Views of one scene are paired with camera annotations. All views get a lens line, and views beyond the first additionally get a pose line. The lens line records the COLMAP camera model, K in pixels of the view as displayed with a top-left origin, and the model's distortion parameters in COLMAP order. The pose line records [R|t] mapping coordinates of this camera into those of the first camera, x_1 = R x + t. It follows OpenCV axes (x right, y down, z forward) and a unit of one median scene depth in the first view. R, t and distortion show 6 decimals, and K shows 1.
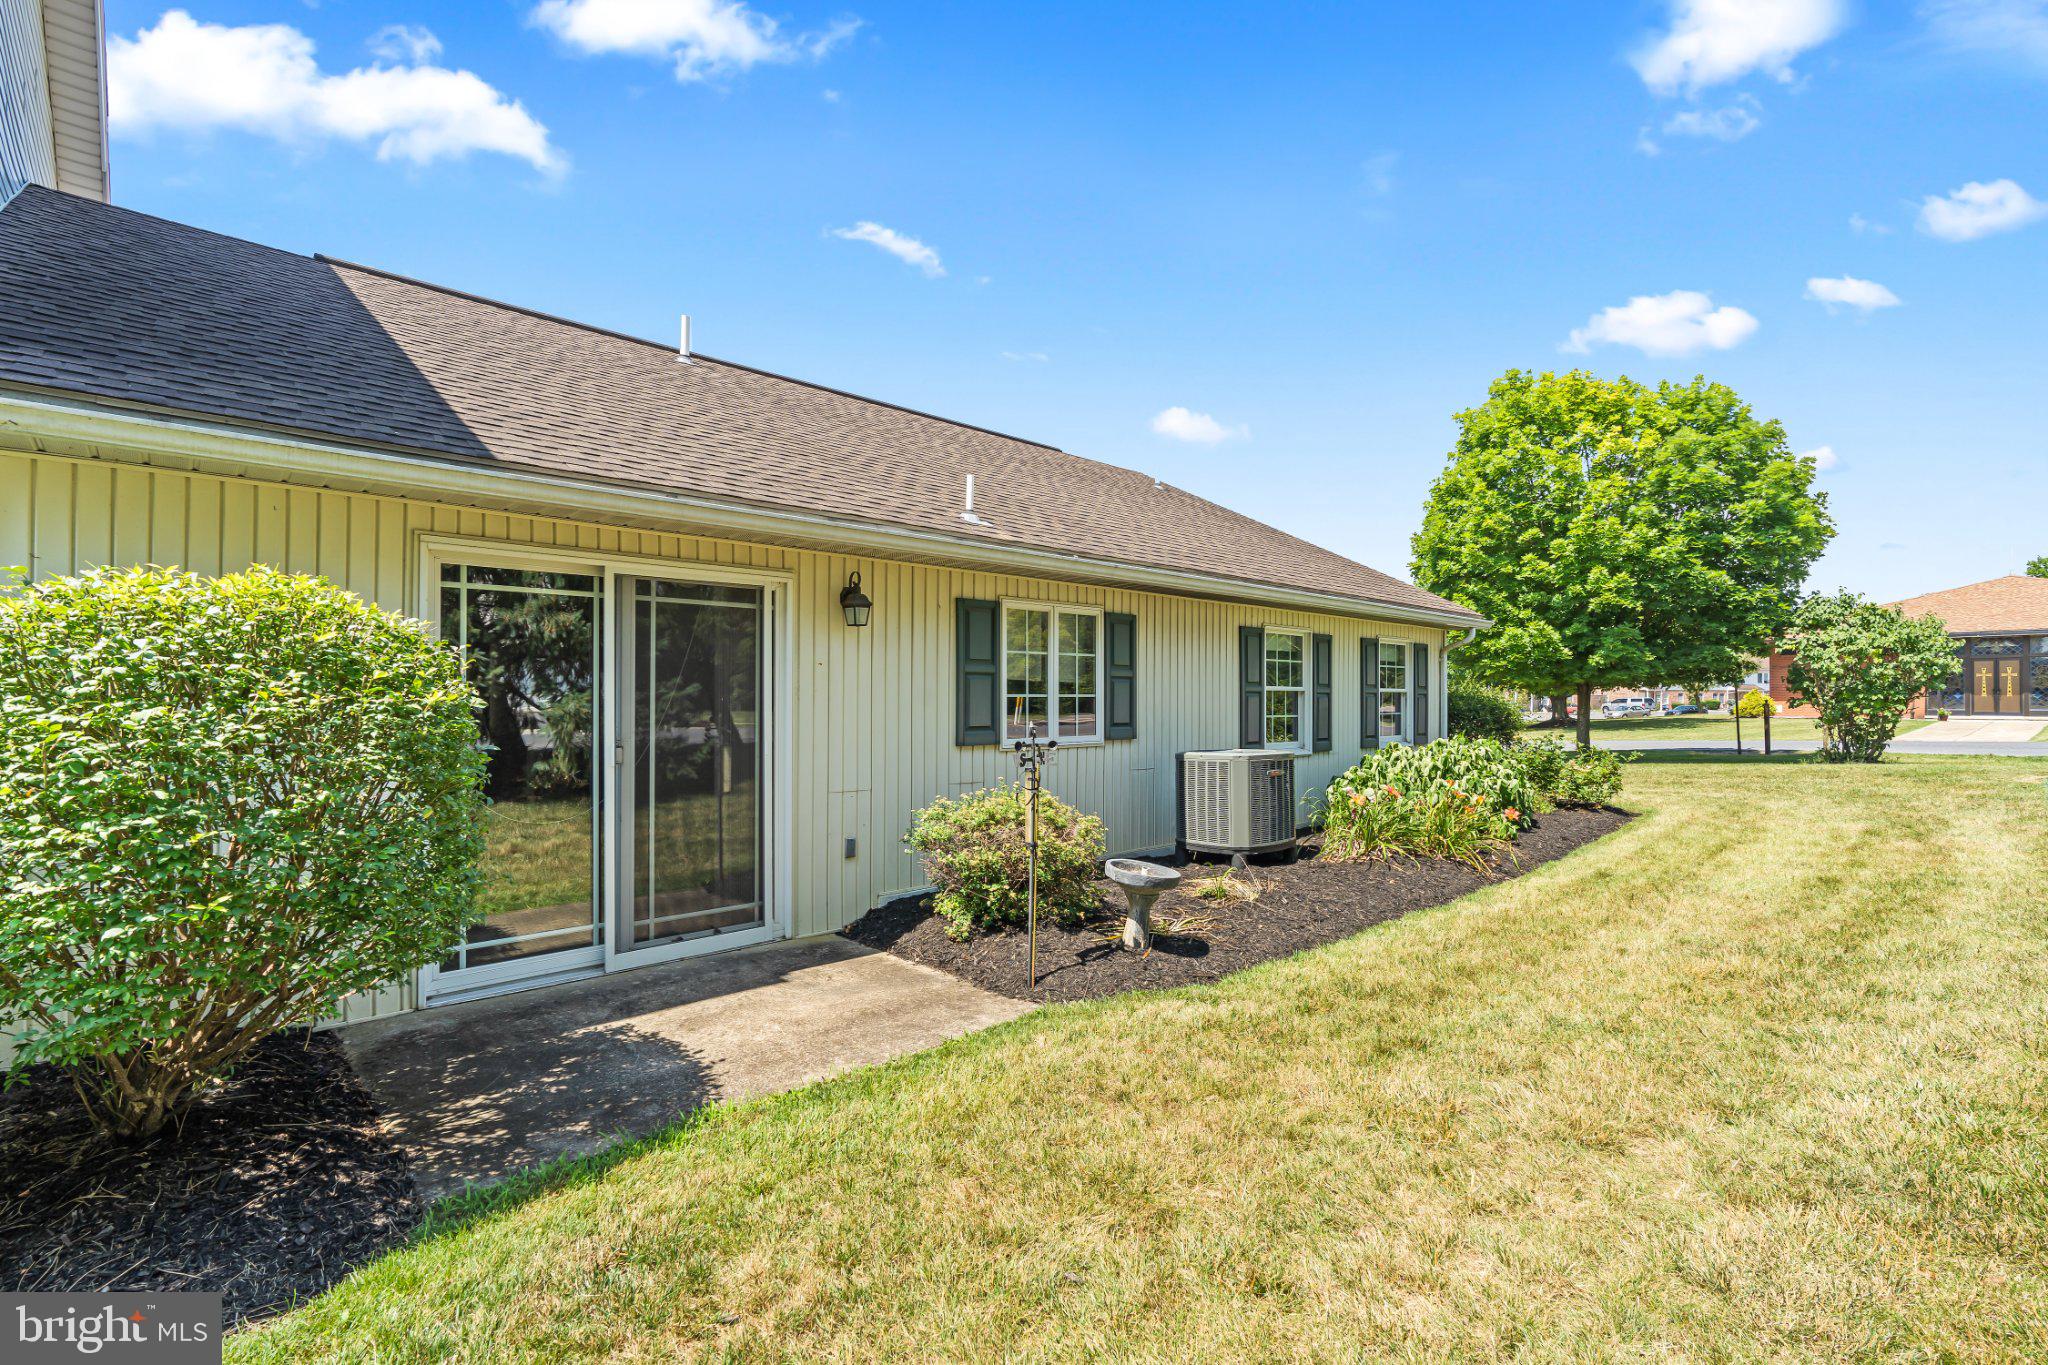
lens RADIAL K [[941.3, 0, 1031.5], [0, 941.3, 686.0], [0, 0, 1]] dist [-0.002848, -0.000348]
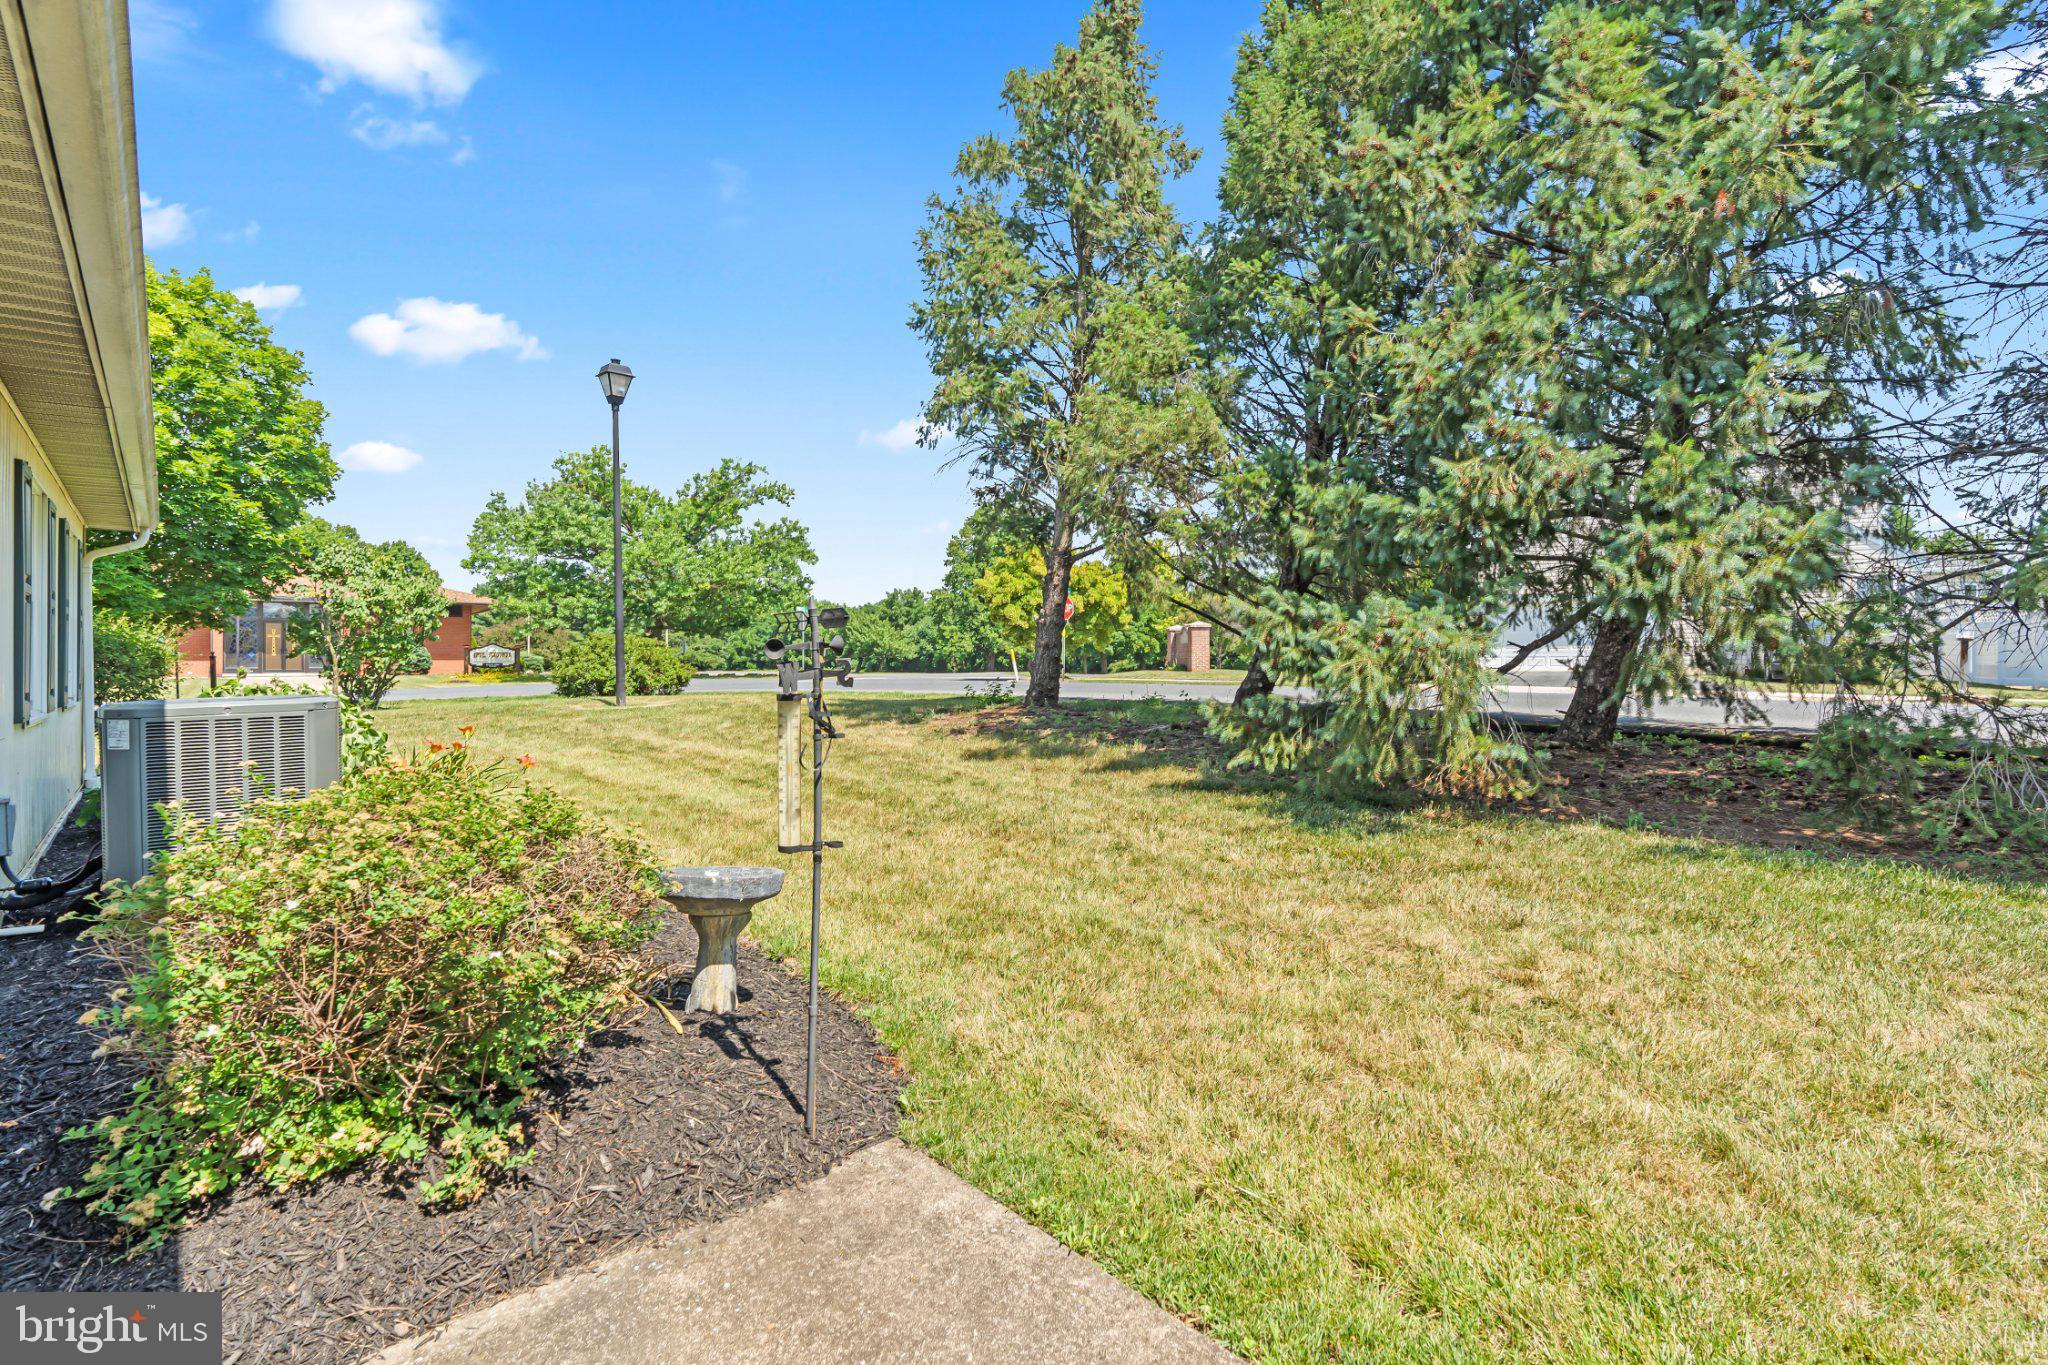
lens RADIAL K [[941.3, 0, 1014.9], [0, 941.3, 696.1], [0, 0, 1]] dist [-0.002848, -0.000348]
pose [[0.036326, -0.040288, 0.998528, -0.140840], [-0.003482, 0.999176, 0.040441, 0.023036], [-0.999334, -0.004946, 0.036156, 0.265566]]
